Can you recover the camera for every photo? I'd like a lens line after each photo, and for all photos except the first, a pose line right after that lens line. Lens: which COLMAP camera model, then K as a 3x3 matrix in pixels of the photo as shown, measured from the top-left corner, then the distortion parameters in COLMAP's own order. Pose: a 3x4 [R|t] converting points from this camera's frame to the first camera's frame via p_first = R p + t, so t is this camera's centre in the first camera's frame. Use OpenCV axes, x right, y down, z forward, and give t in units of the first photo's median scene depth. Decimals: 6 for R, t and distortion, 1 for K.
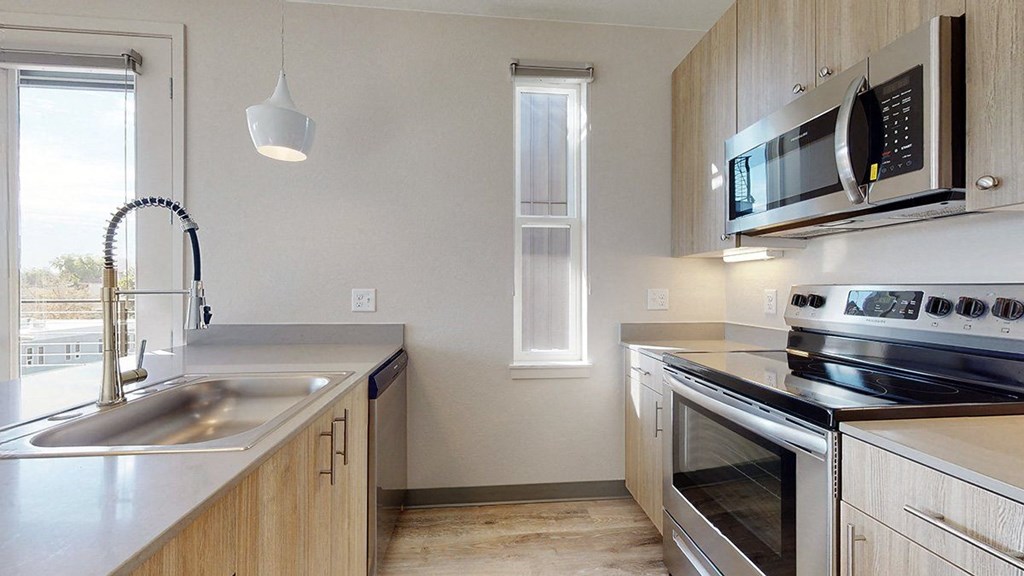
lens RADIAL K [[375.7, 0, 512.0], [0, 375.7, 288.0], [0, 0, 1]] dist [0.000047, -0.000095]
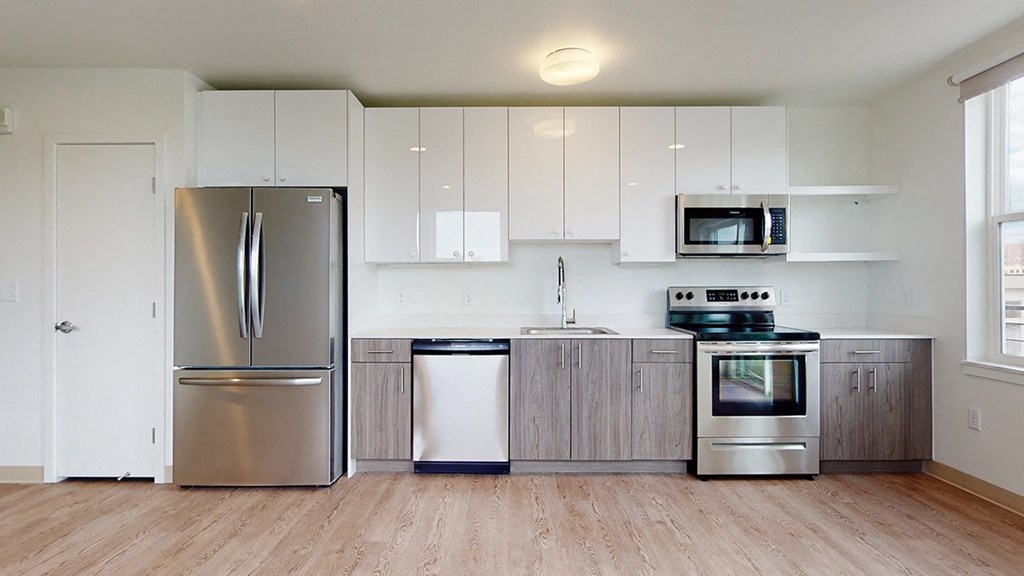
lens RADIAL K [[412.9, 0, 512.0], [0, 412.9, 288.0], [0, 0, 1]] dist [-0.034617, 0.000012]
pose [[0.096235, 0.014145, 0.995258, -1.857363], [-0.002867, 0.999899, -0.013934, 0.041785], [-0.995355, -0.001513, 0.096266, 2.431755]]
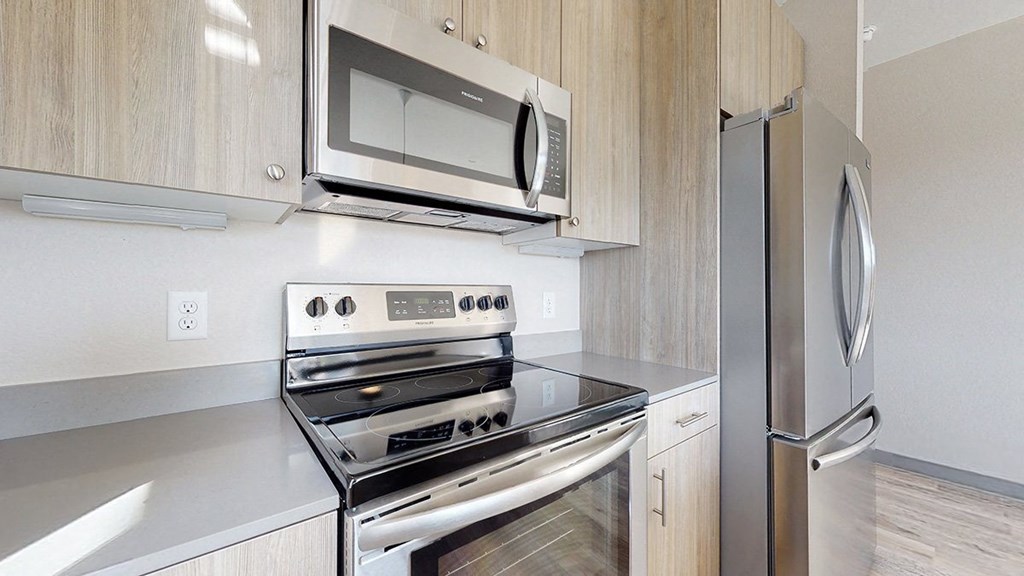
lens RADIAL K [[412.9, 0, 512.0], [0, 412.9, 288.0], [0, 0, 1]] dist [-0.034617, 0.000012]
pose [[-0.612854, 0.003624, 0.790188, 0.048916], [-0.006010, 0.999939, -0.009247, 0.010818], [-0.790174, -0.010416, -0.612795, 1.768322]]
